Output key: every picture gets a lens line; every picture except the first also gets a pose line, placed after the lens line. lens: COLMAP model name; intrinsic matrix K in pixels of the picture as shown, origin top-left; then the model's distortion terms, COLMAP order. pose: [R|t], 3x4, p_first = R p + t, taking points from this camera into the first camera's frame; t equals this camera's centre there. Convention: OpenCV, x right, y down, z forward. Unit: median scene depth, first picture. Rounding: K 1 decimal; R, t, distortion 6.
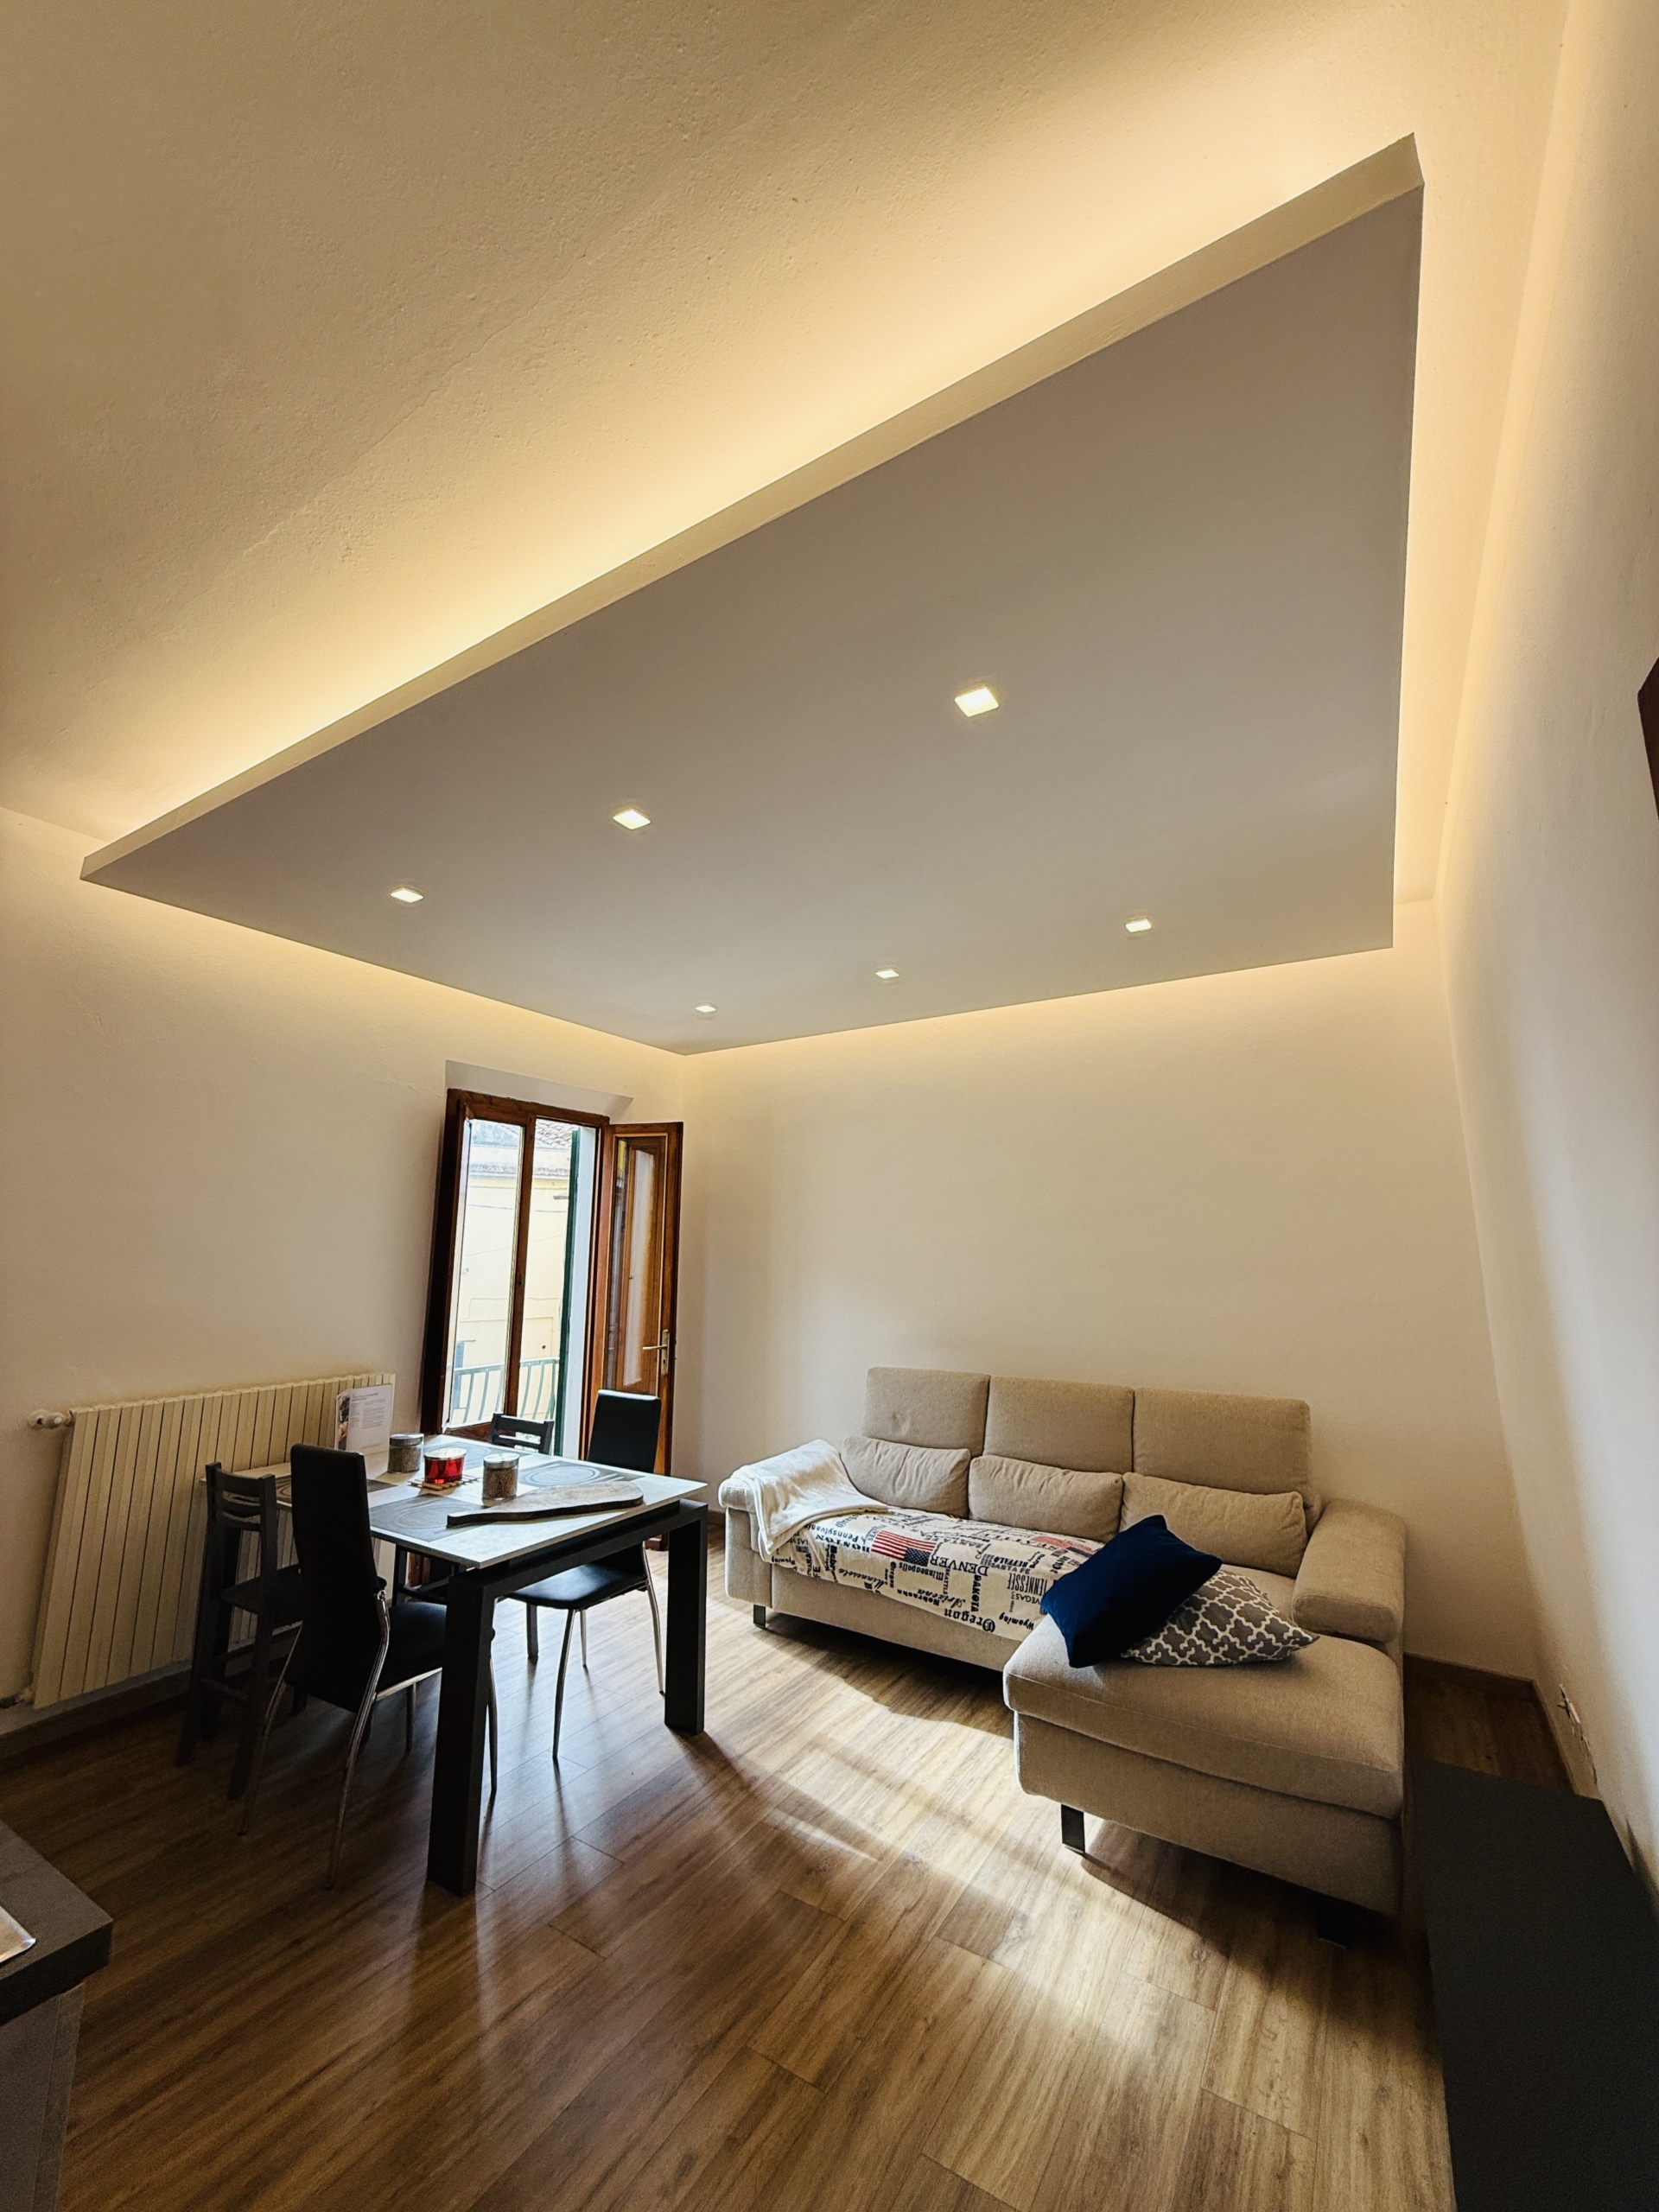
lens RADIAL K [[880.2, 0, 827.7], [0, 880.2, 1101.6], [0, 0, 1]] dist [0.000469, 0.000269]
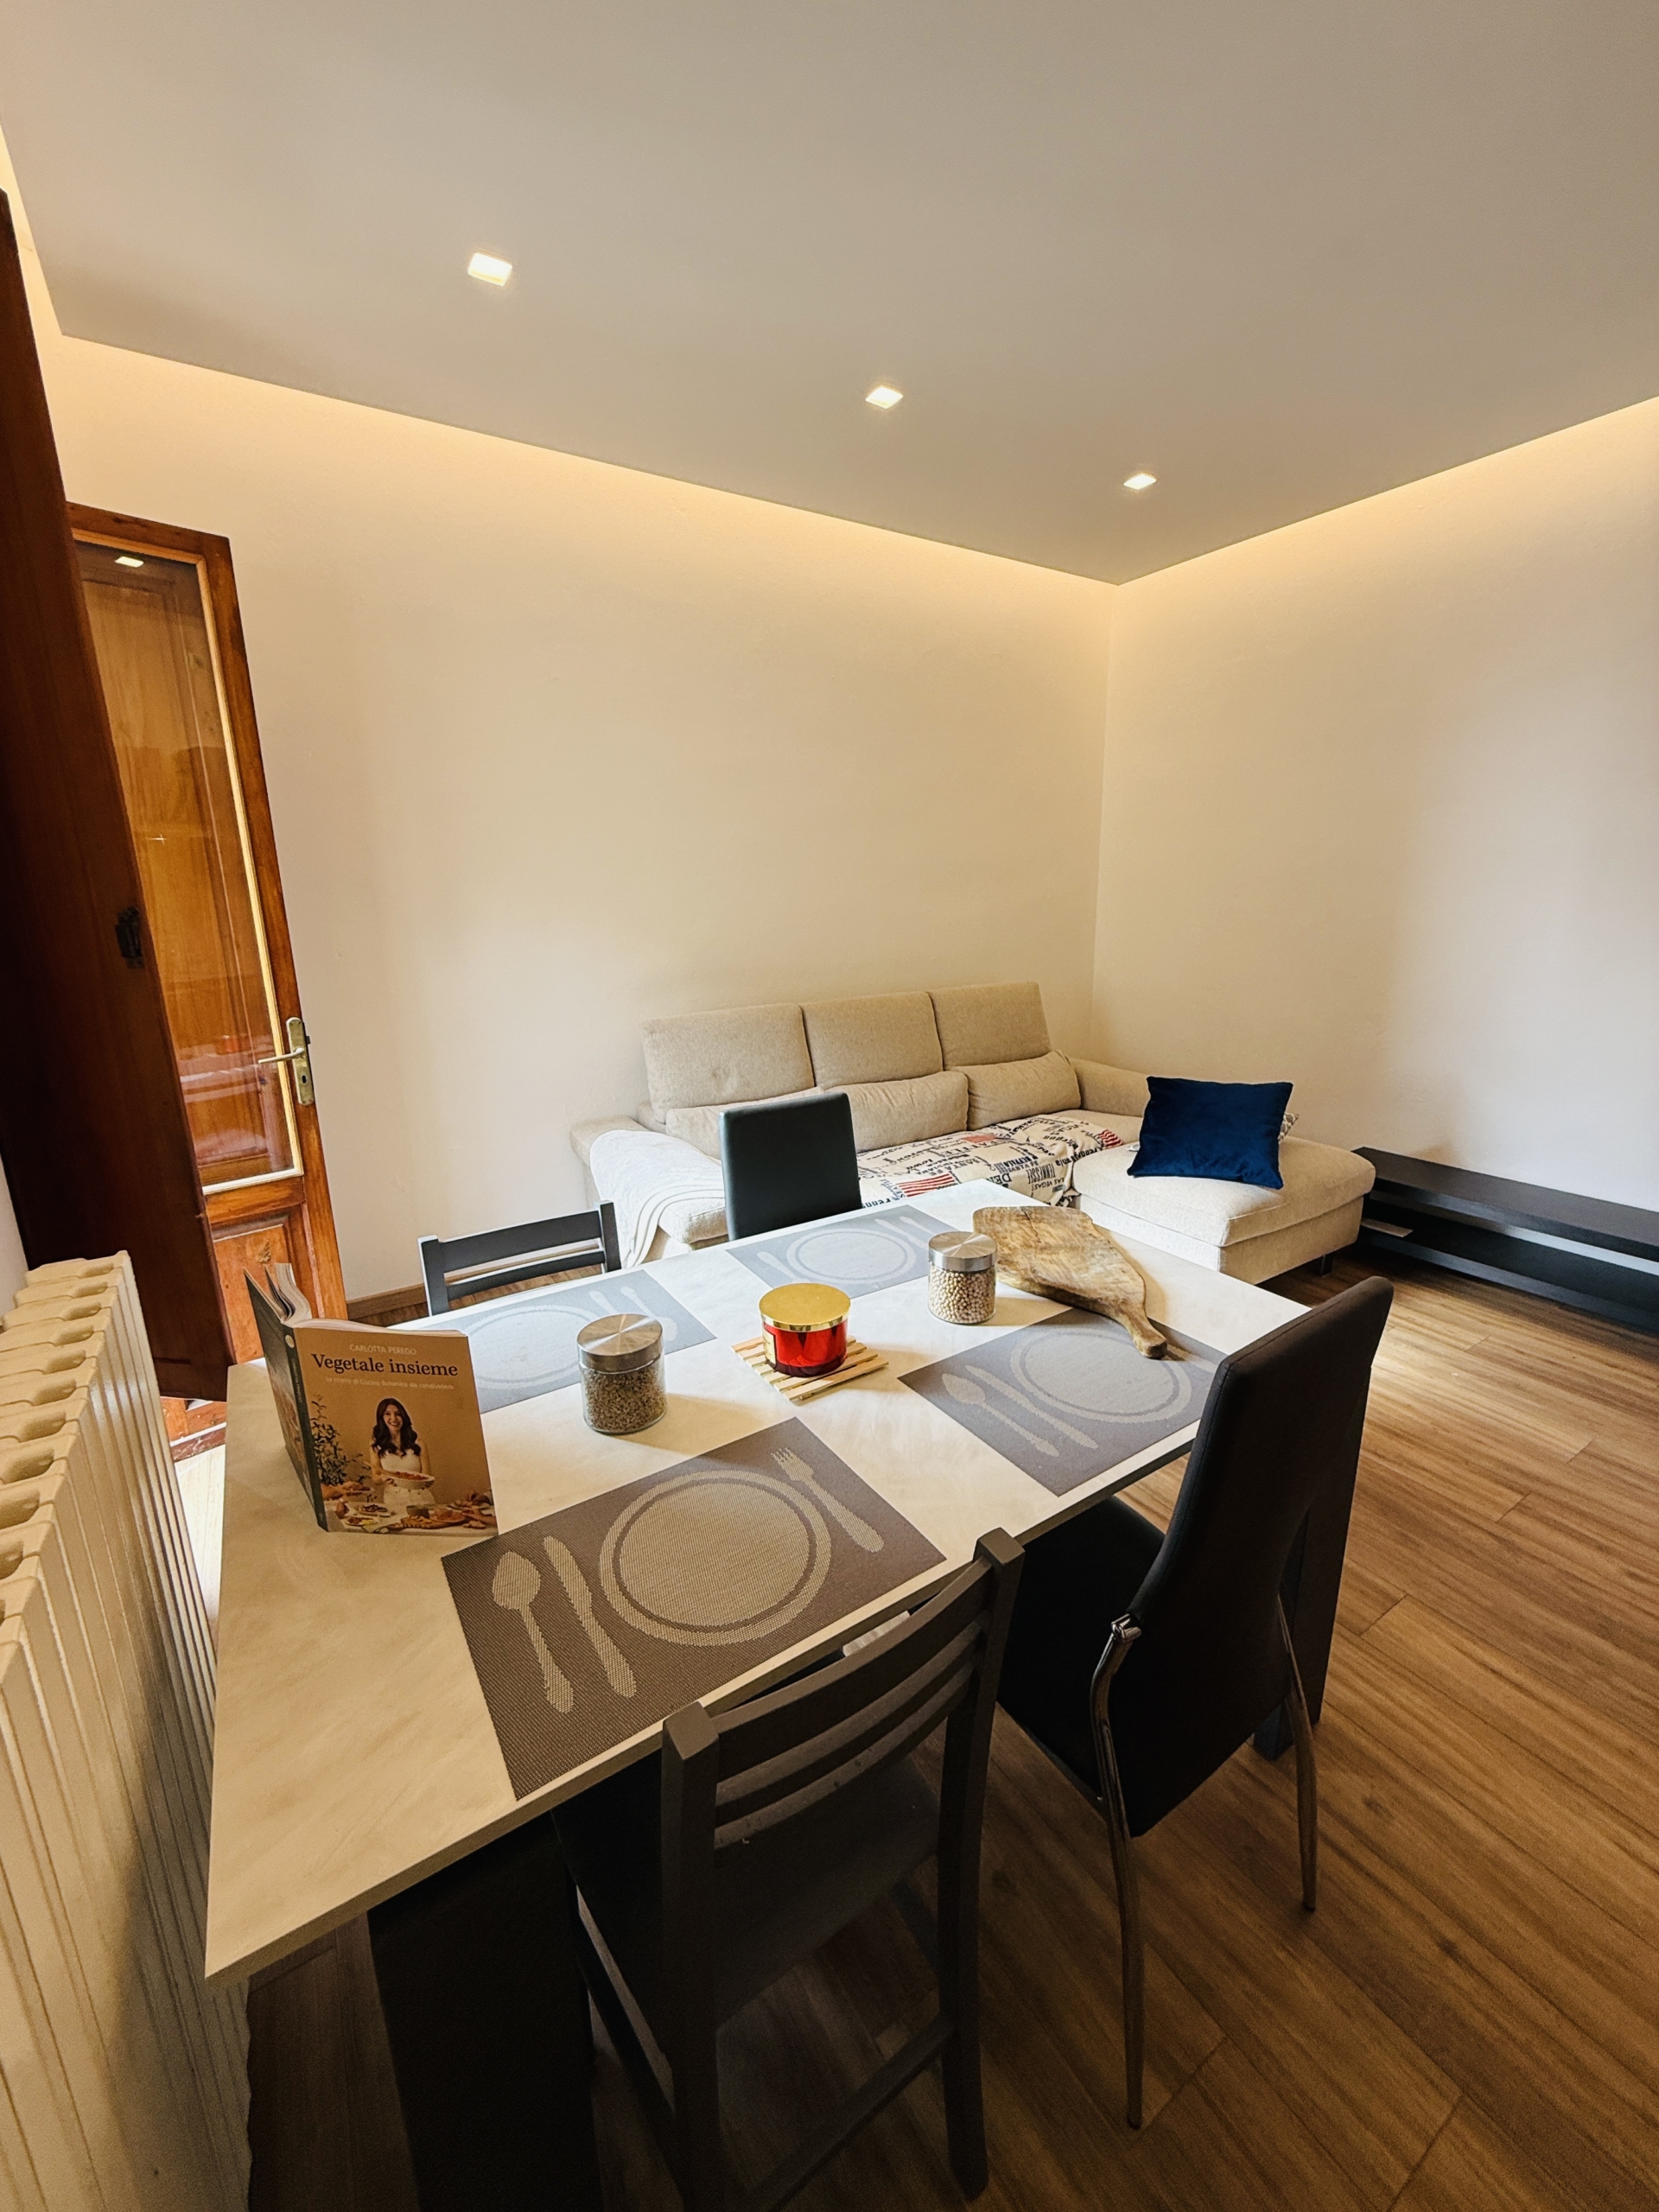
lens RADIAL K [[880.2, 0, 827.7], [0, 880.2, 1101.6], [0, 0, 1]] dist [0.000469, 0.000269]
pose [[0.425418, -0.228375, 0.875708, -1.010741], [-0.137204, 0.940176, 0.311841, 0.225941], [-0.894536, -0.252814, 0.368634, 1.113166]]
